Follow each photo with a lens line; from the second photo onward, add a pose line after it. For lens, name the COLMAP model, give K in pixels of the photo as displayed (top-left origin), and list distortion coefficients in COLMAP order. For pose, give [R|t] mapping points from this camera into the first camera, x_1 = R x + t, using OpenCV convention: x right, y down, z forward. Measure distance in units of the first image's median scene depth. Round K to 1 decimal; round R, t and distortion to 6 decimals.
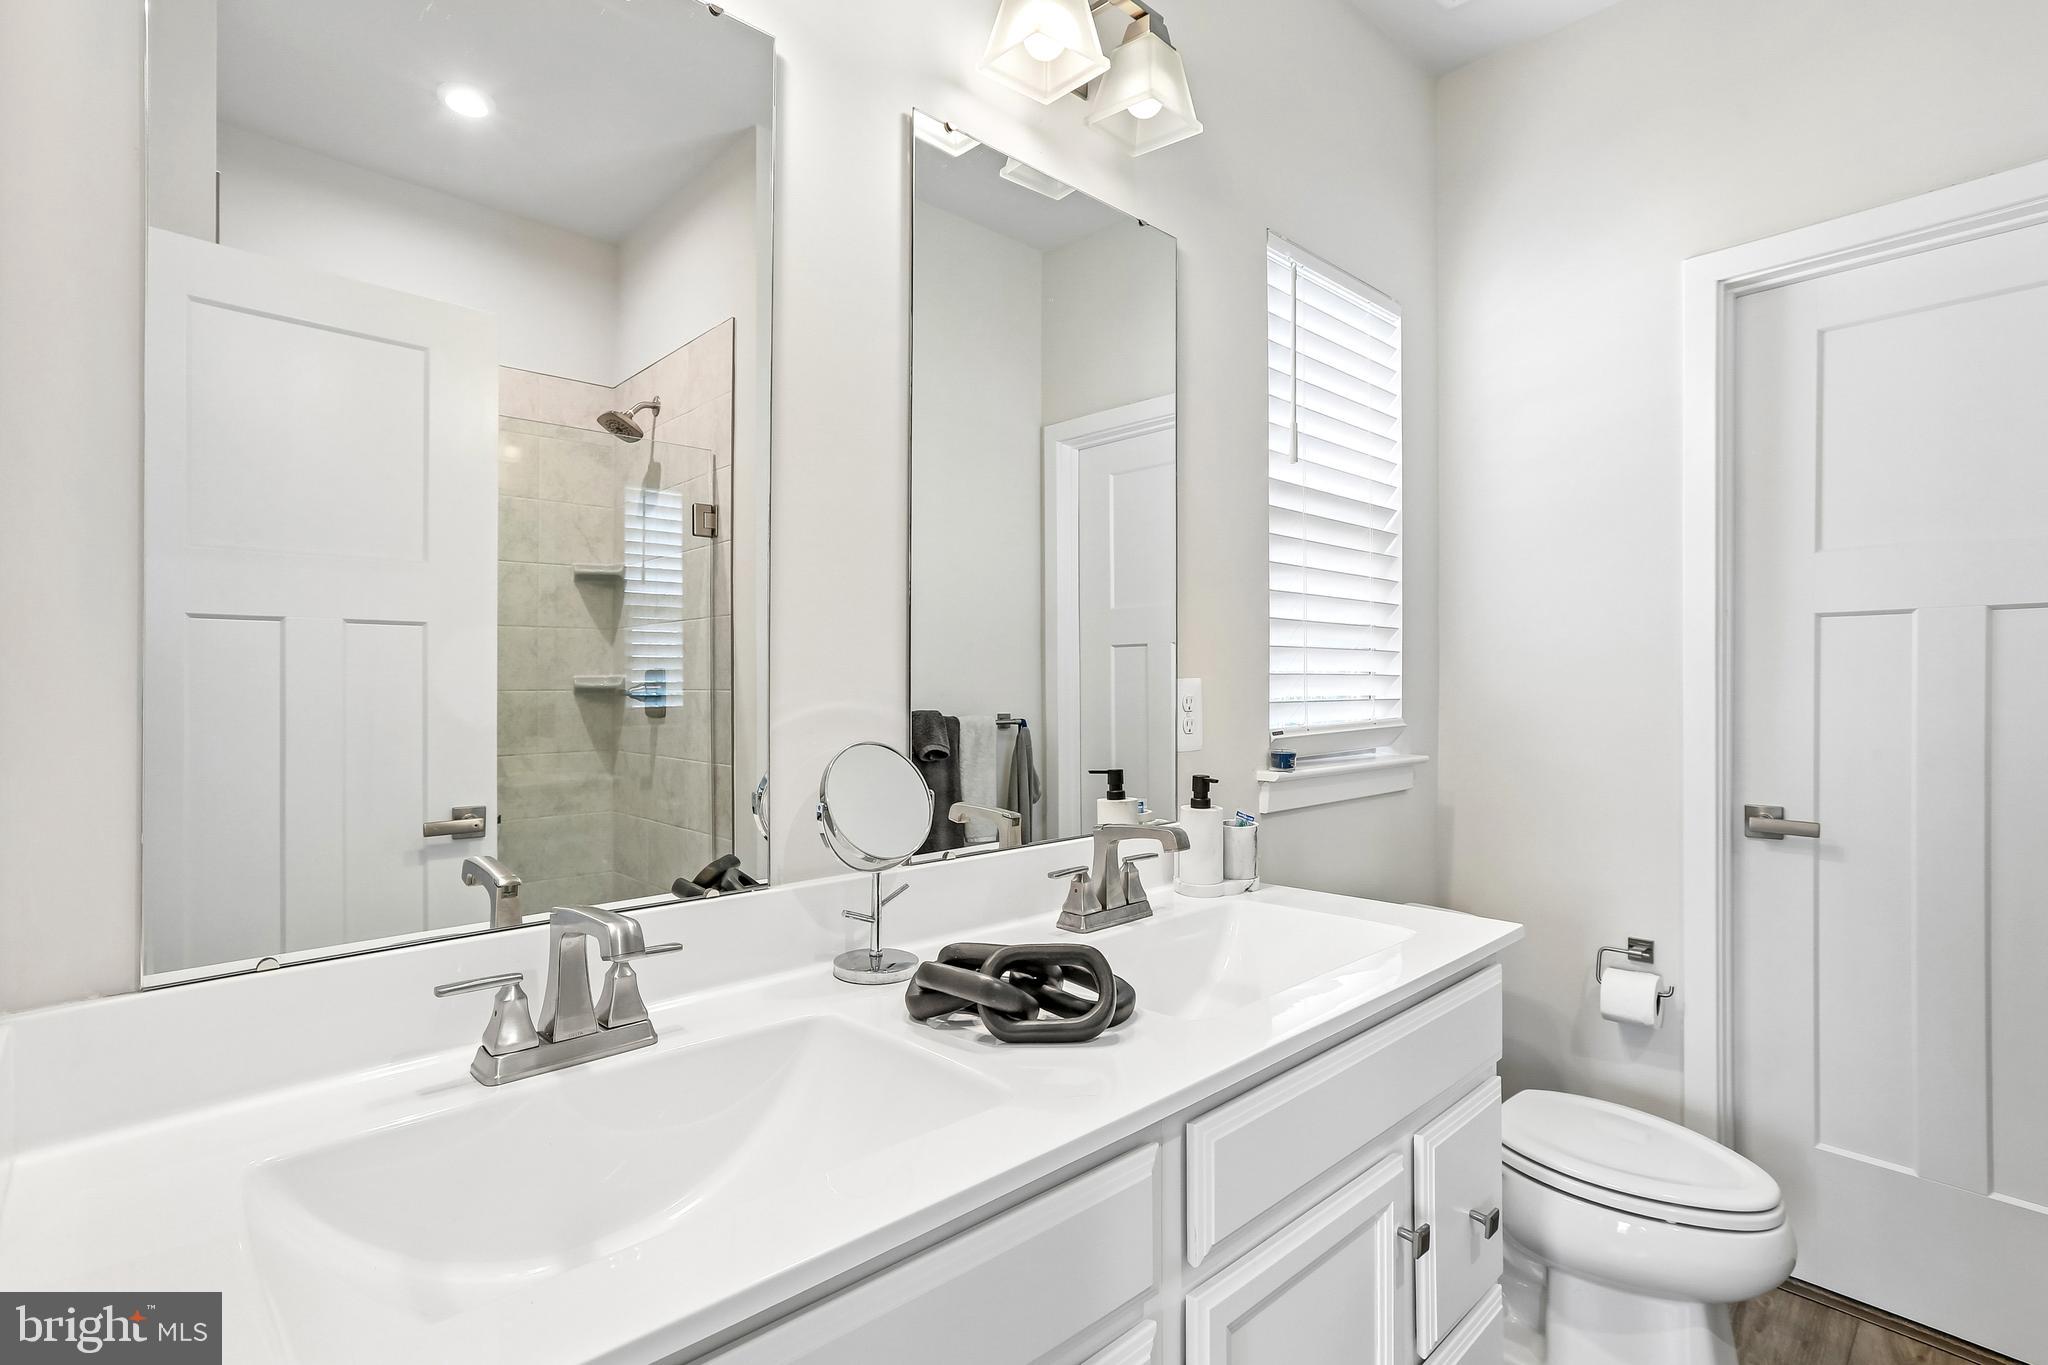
lens RADIAL K [[984.6, 0, 1021.4], [0, 984.6, 686.5], [0, 0, 1]] dist [0.000478, -0.000038]
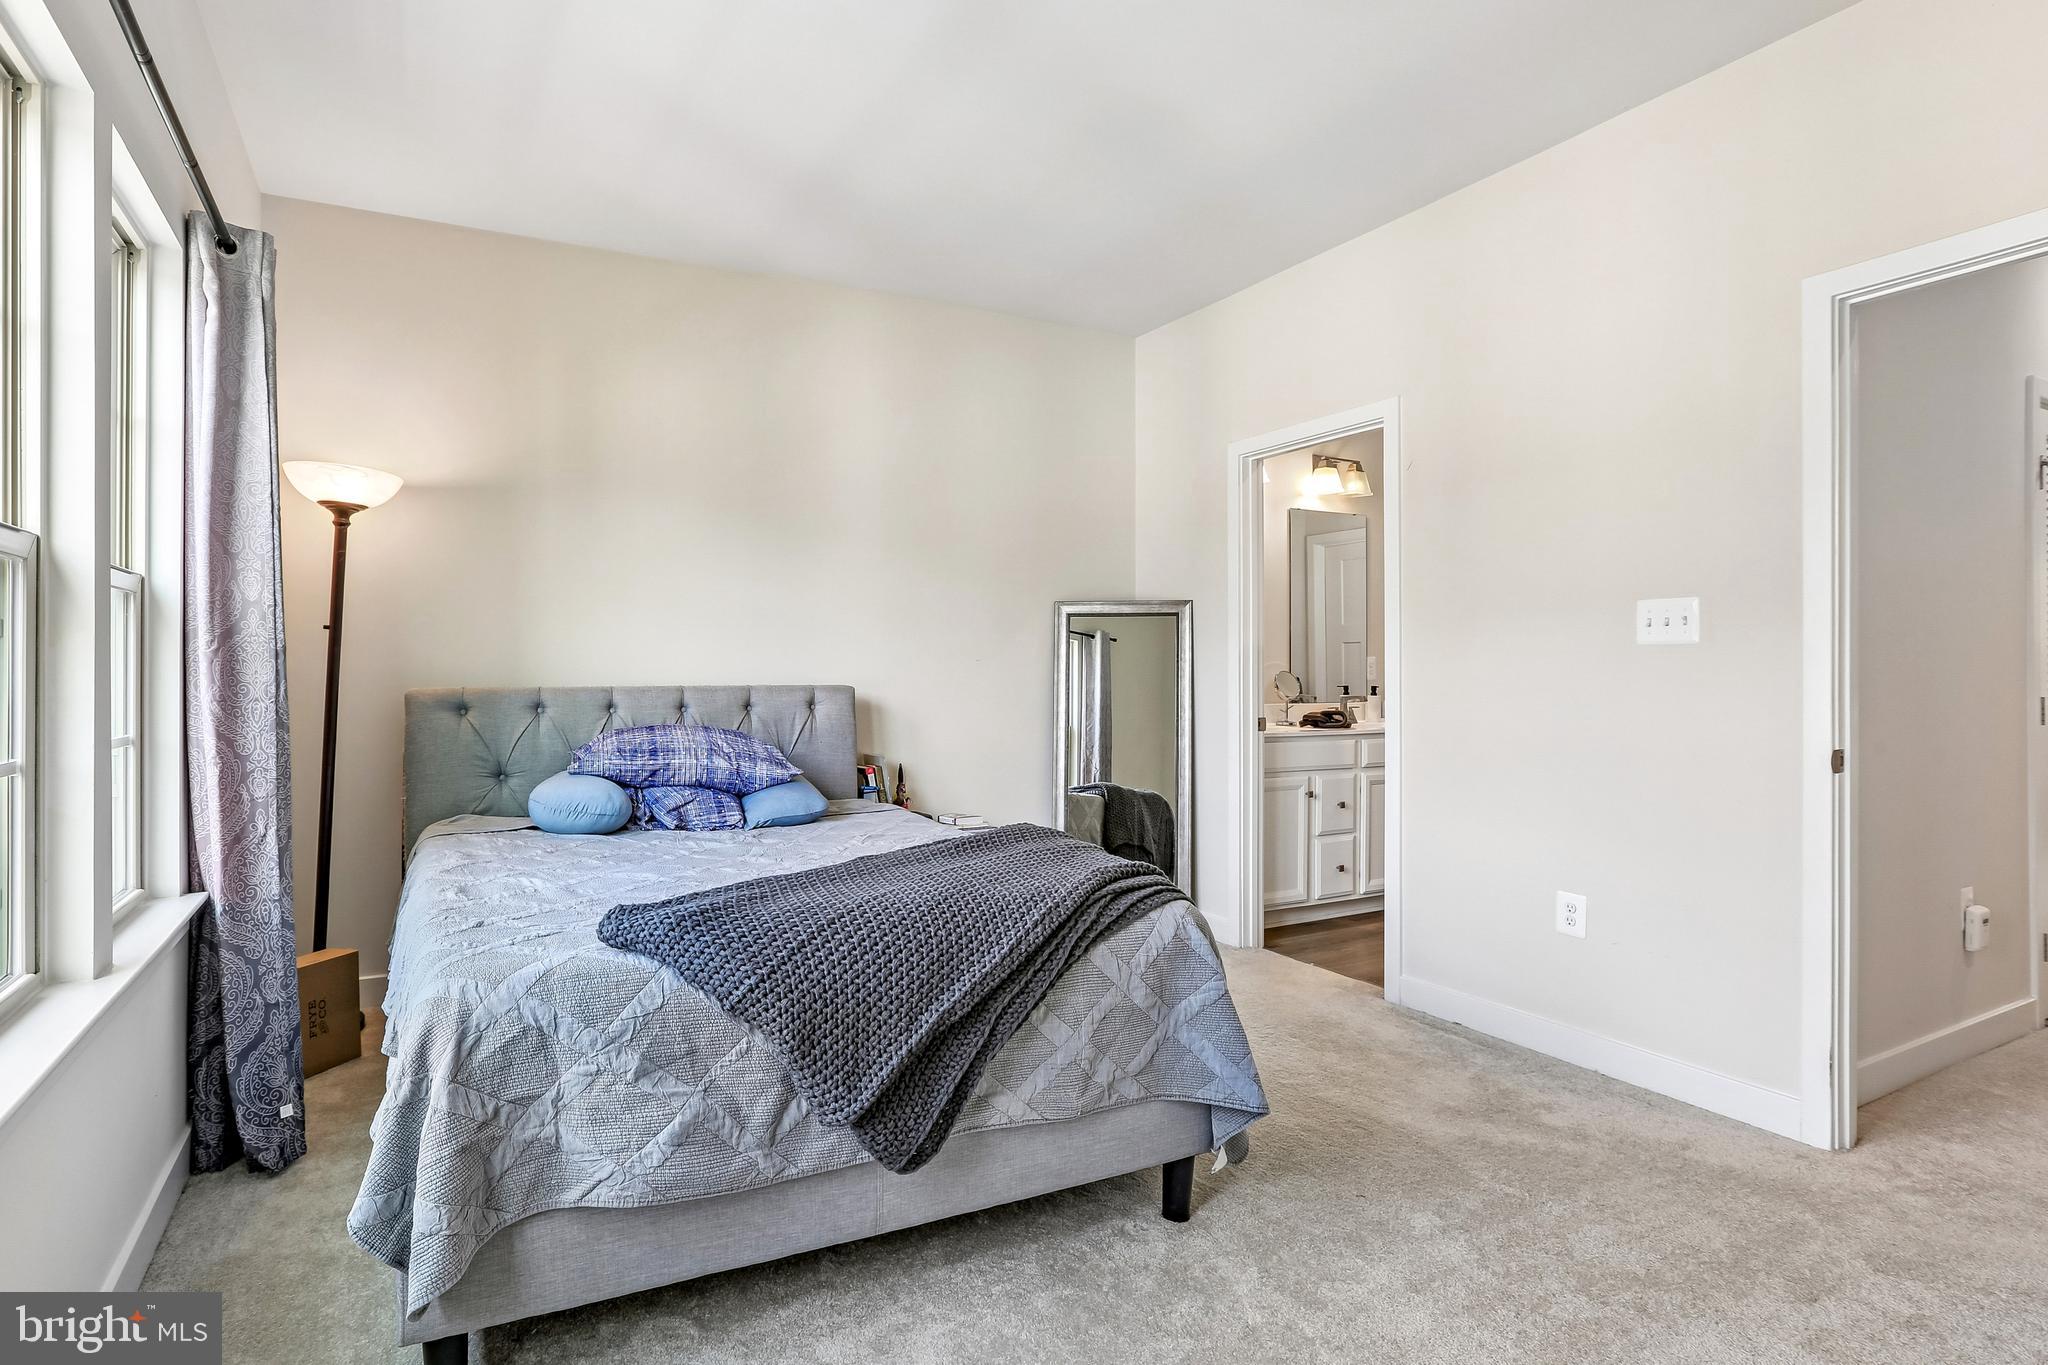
lens RADIAL K [[984.6, 0, 1021.9], [0, 984.6, 669.1], [0, 0, 1]] dist [0.000478, -0.000038]
pose [[0.976516, -0.008881, -0.215261, -0.262090], [0.009159, 0.999958, 0.000294, 0.021666], [0.215250, -0.002259, 0.976556, -2.510959]]
